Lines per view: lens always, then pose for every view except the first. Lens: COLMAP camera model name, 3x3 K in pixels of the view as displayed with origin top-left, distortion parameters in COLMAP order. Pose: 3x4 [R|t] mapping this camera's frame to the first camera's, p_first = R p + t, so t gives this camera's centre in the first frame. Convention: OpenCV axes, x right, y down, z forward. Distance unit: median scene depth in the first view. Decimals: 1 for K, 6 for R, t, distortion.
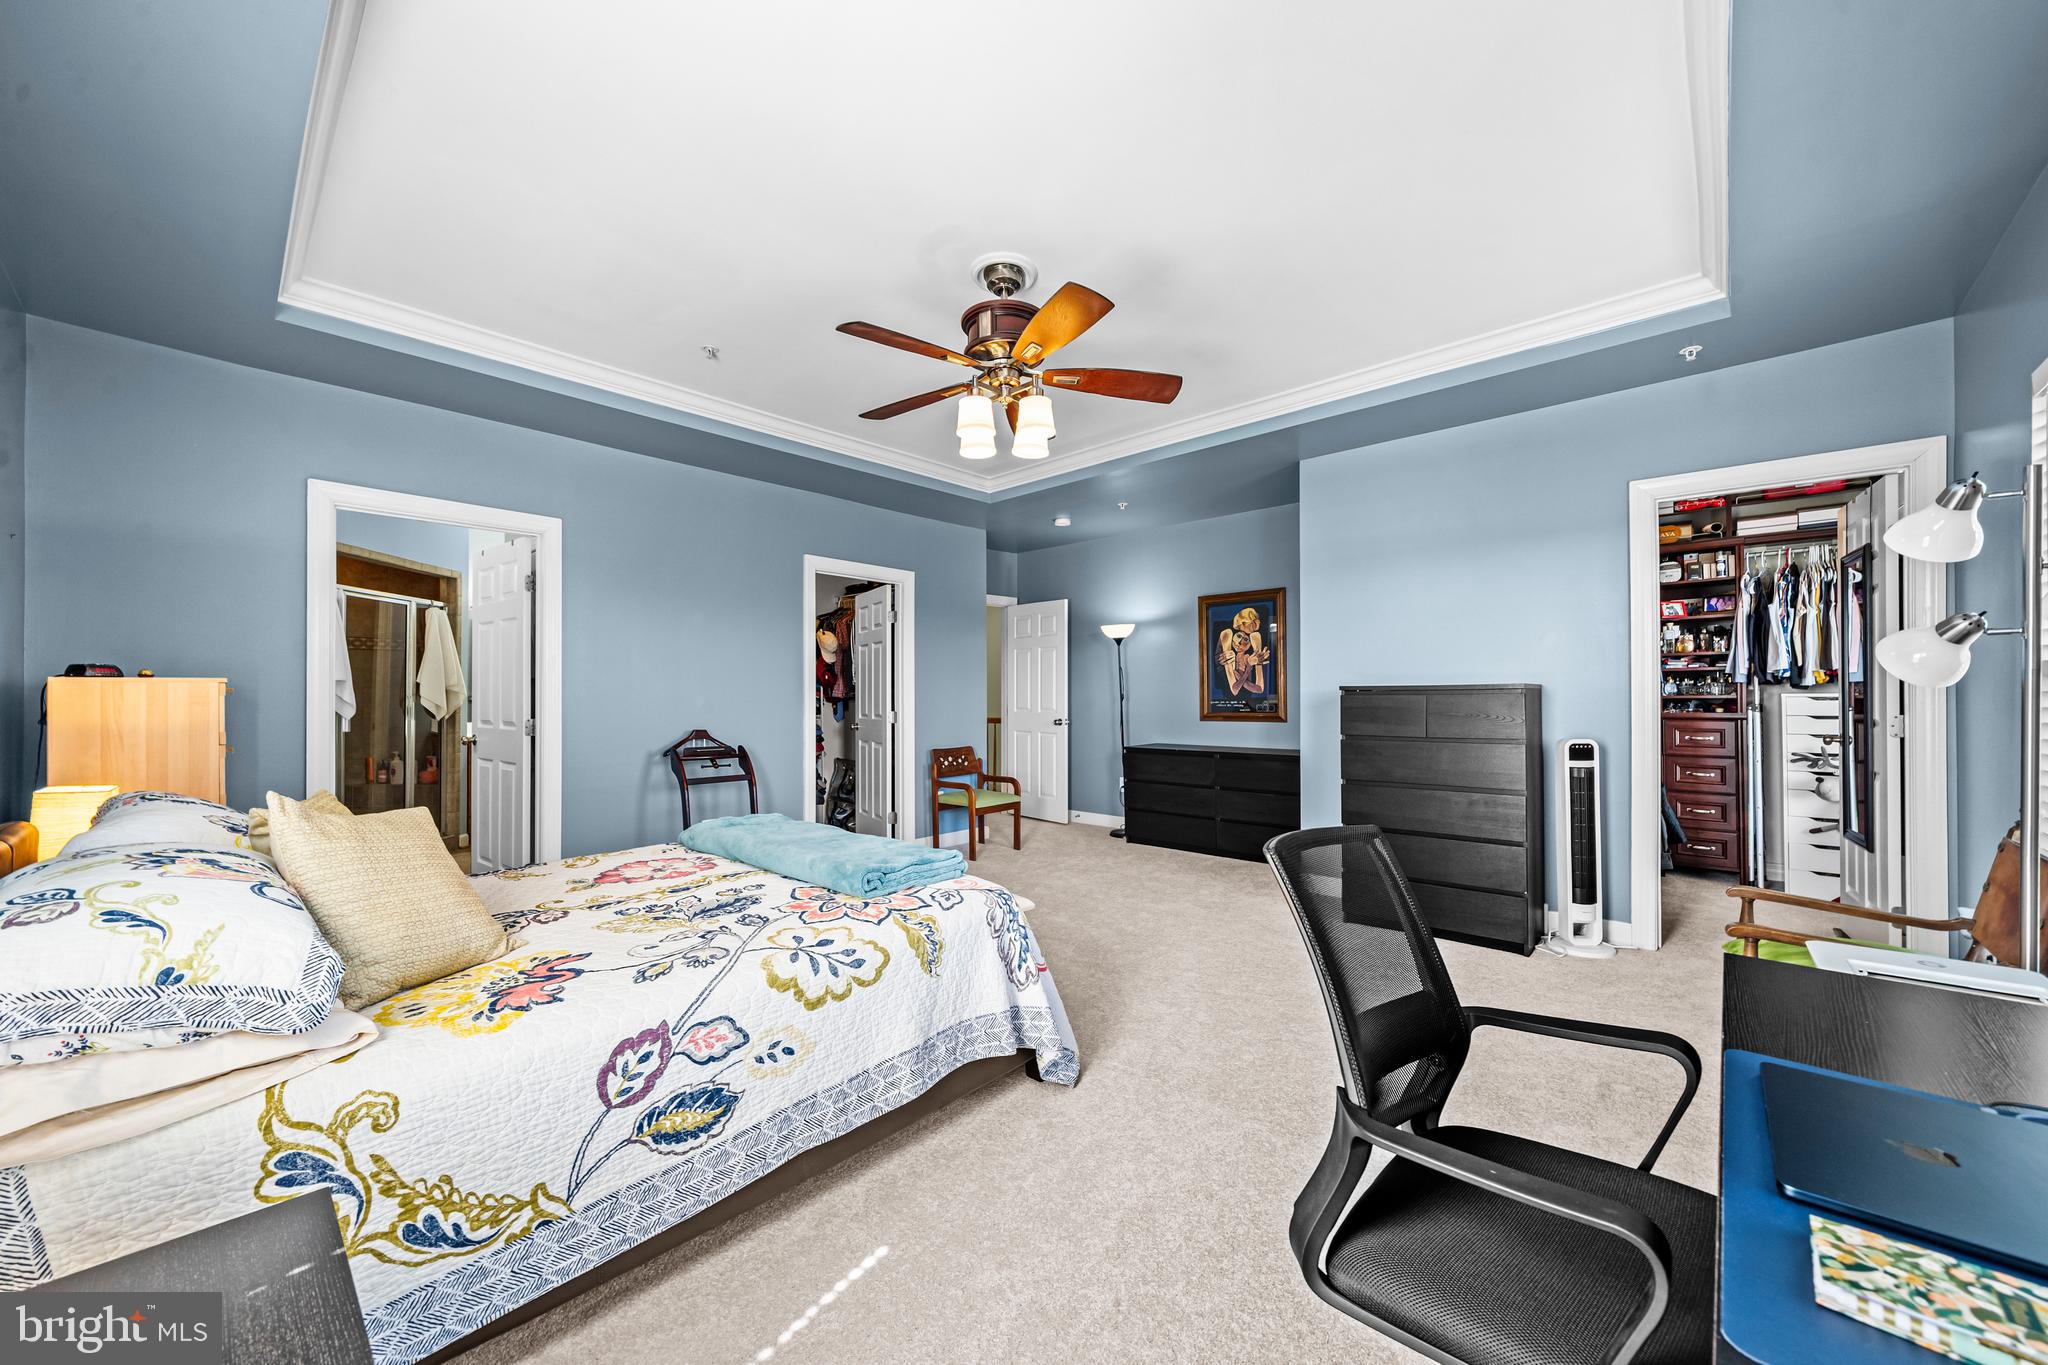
lens RADIAL K [[782.8, 0, 1012.2], [0, 782.8, 691.6], [0, 0, 1]] dist [-0.009519, 0.000462]
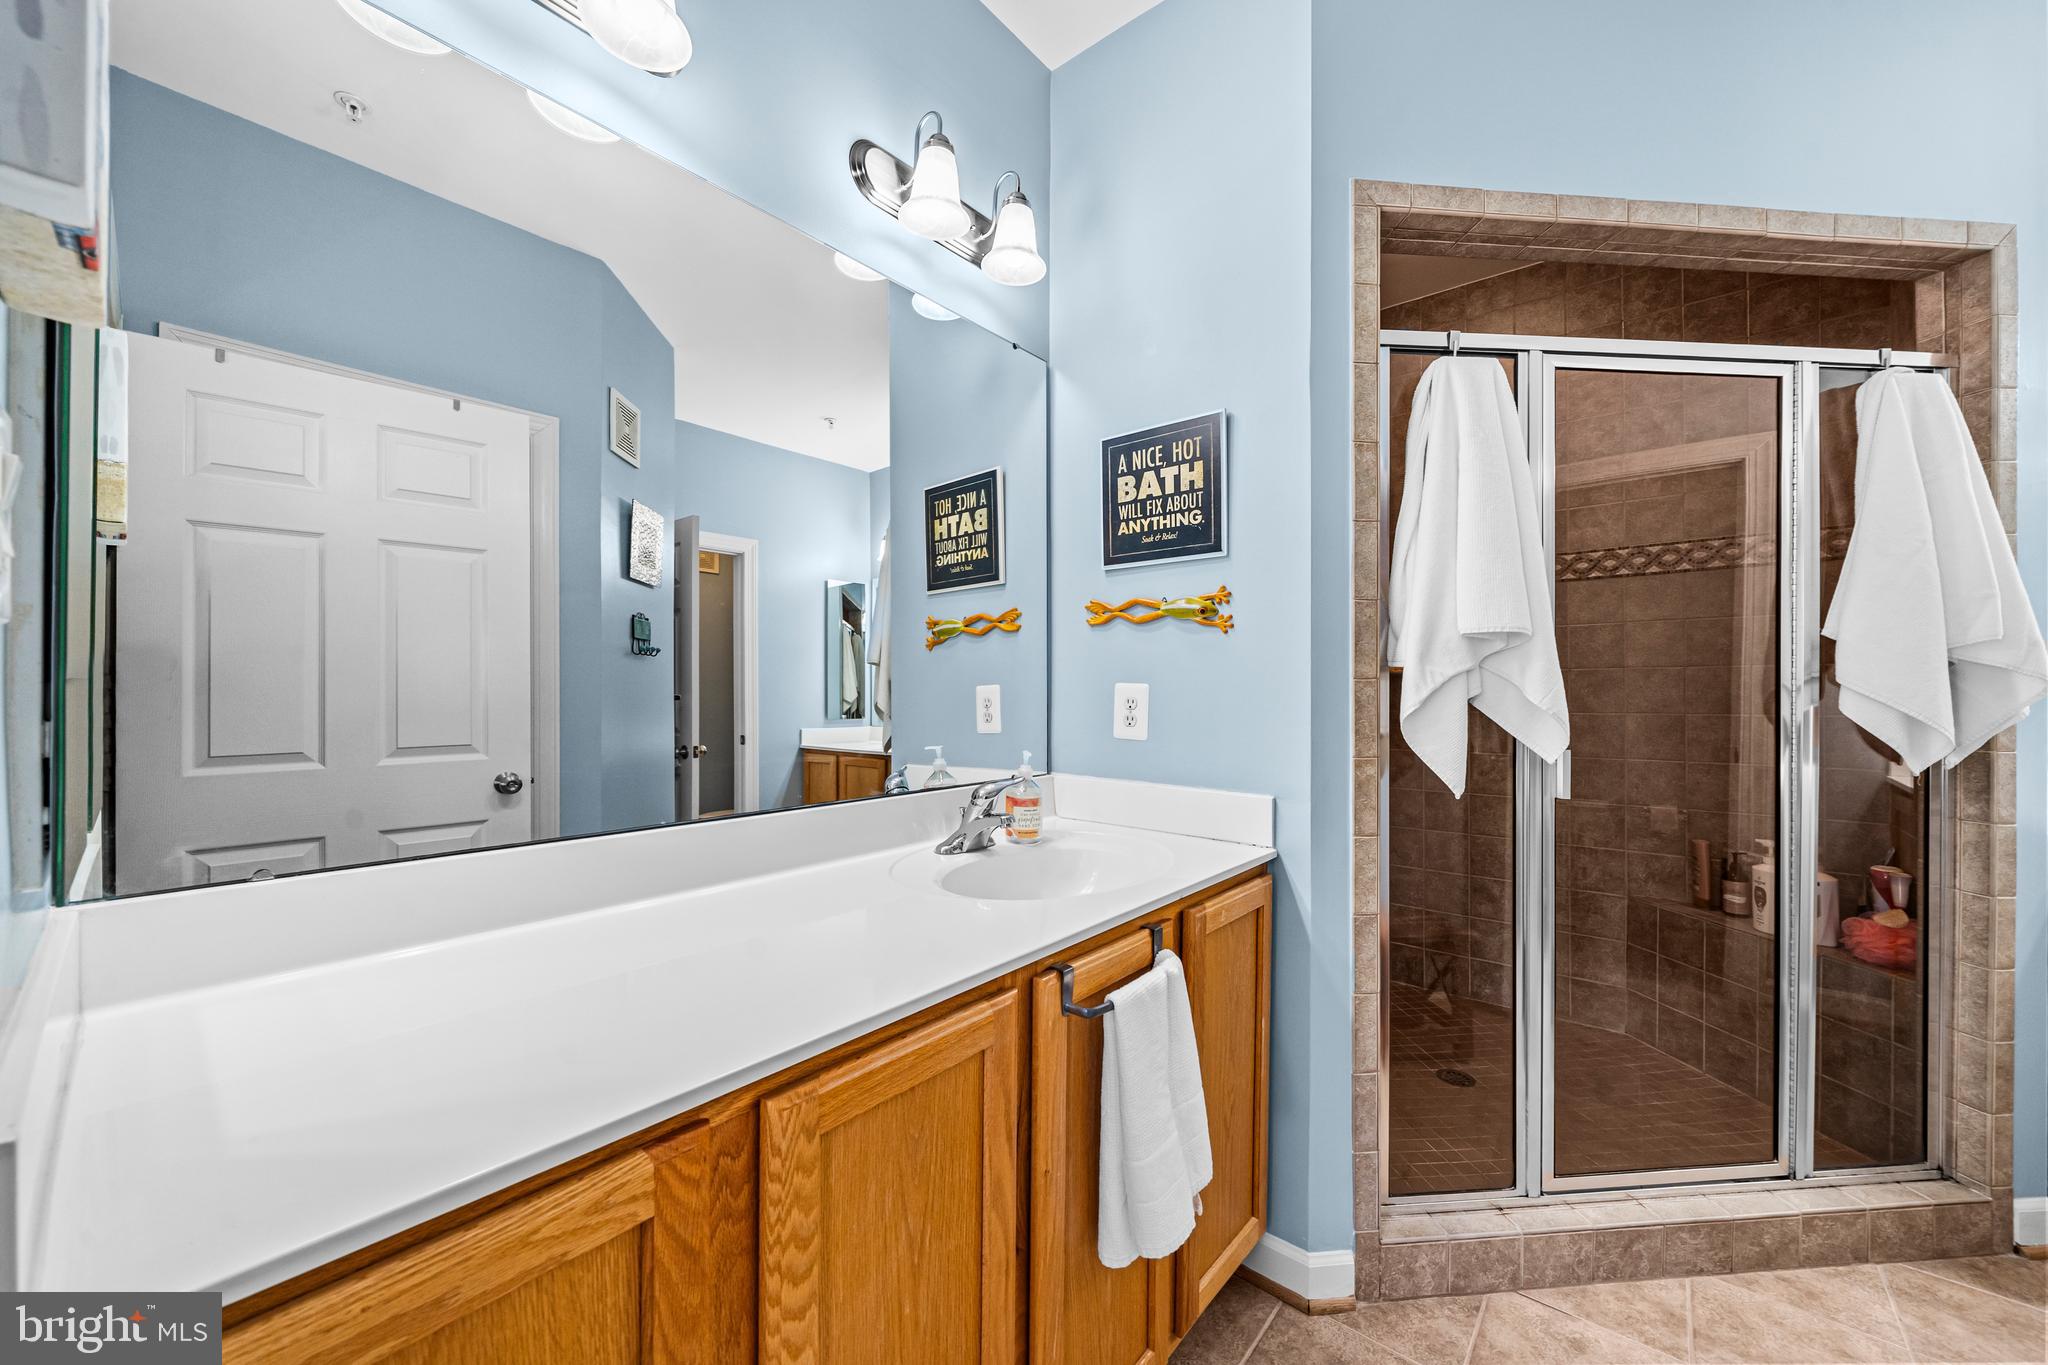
lens RADIAL K [[782.8, 0, 1012.2], [0, 782.8, 691.6], [0, 0, 1]] dist [-0.009519, 0.000462]
pose [[0.073022, -0.001914, -0.997329, -0.484684], [0.006359, 0.999979, -0.001453, 0.006611], [0.997310, -0.006236, 0.073032, 0.658046]]
